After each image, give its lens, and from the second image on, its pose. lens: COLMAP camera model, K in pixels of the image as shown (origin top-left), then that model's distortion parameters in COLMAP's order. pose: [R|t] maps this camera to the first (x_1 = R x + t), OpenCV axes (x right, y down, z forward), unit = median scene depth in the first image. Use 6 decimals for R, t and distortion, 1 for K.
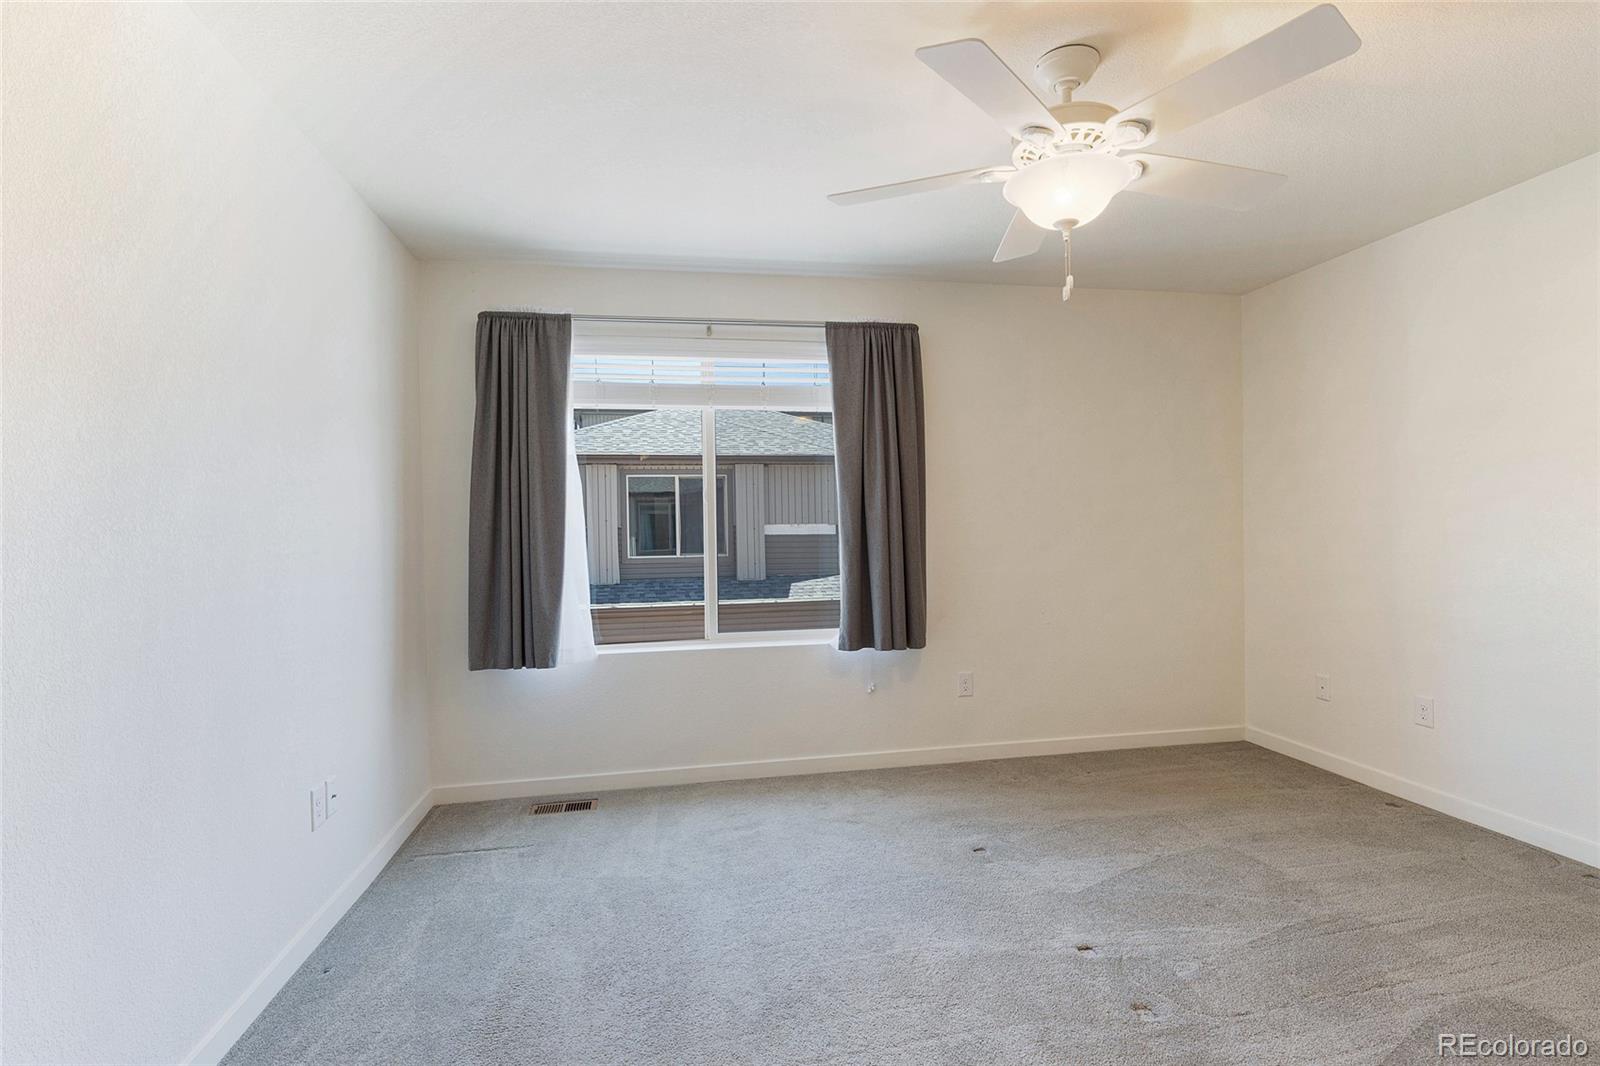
lens RADIAL K [[747.9, 0, 753.4], [0, 747.9, 543.1], [0, 0, 1]] dist [0.009727, -0.002464]
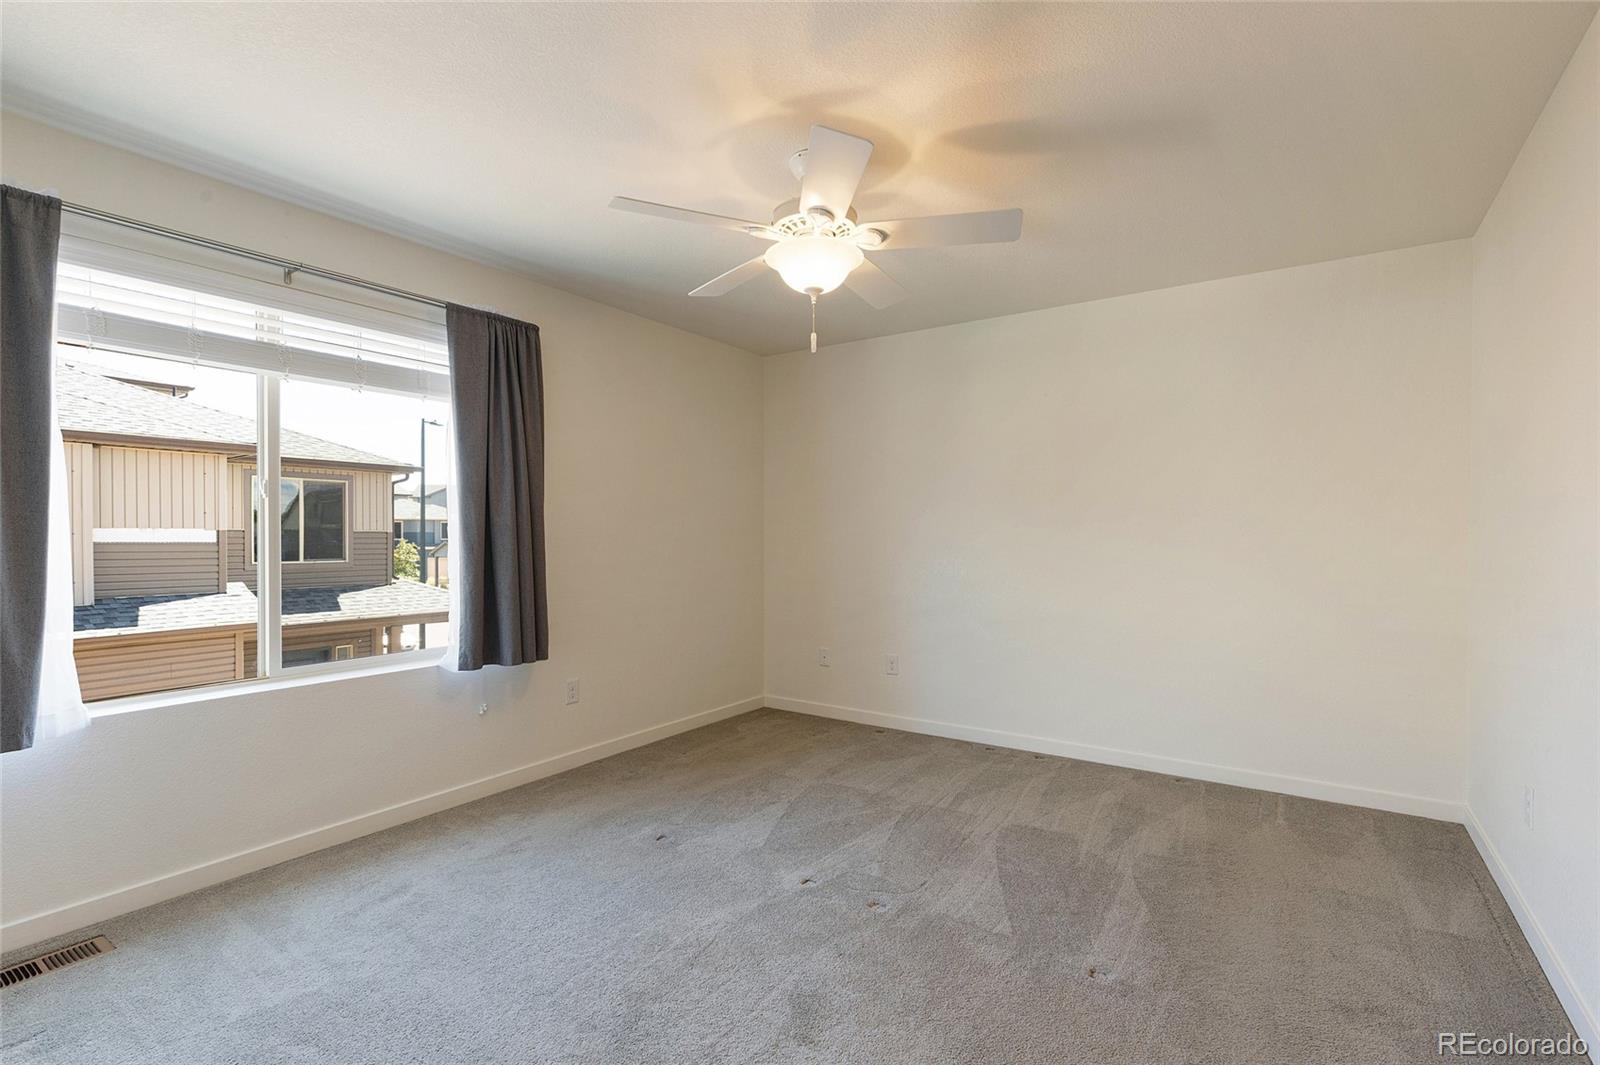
lens RADIAL K [[747.9, 0, 798.2], [0, 747.9, 542.6], [0, 0, 1]] dist [0.009727, -0.002464]
pose [[0.704609, 0.007533, 0.709556, -0.242960], [0.002210, 0.999916, -0.012810, 0.002361], [-0.709592, 0.010594, 0.704533, 0.081015]]
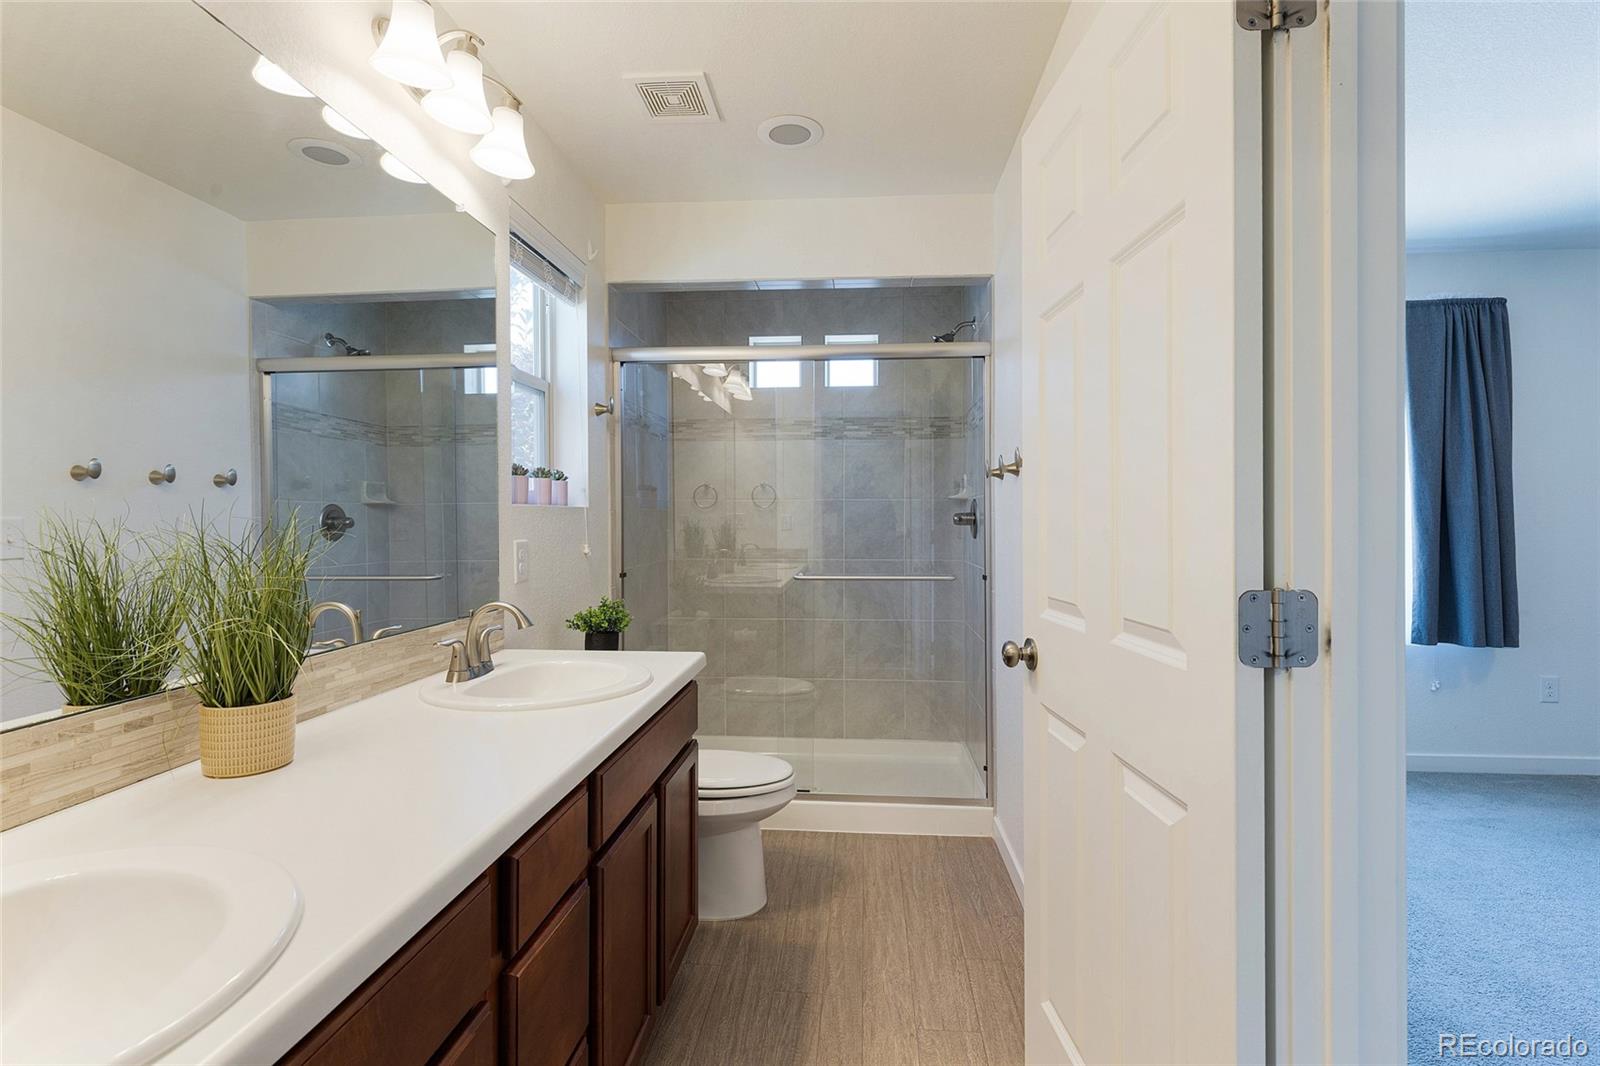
lens RADIAL K [[747.9, 0, 803.4], [0, 747.9, 519.3], [0, 0, 1]] dist [0.009727, -0.002464]
pose [[0.969001, 0.012421, -0.246744, -0.410797], [-0.015883, 0.999801, -0.012046, 0.008430], [0.246545, 0.015592, 0.969006, -0.123745]]
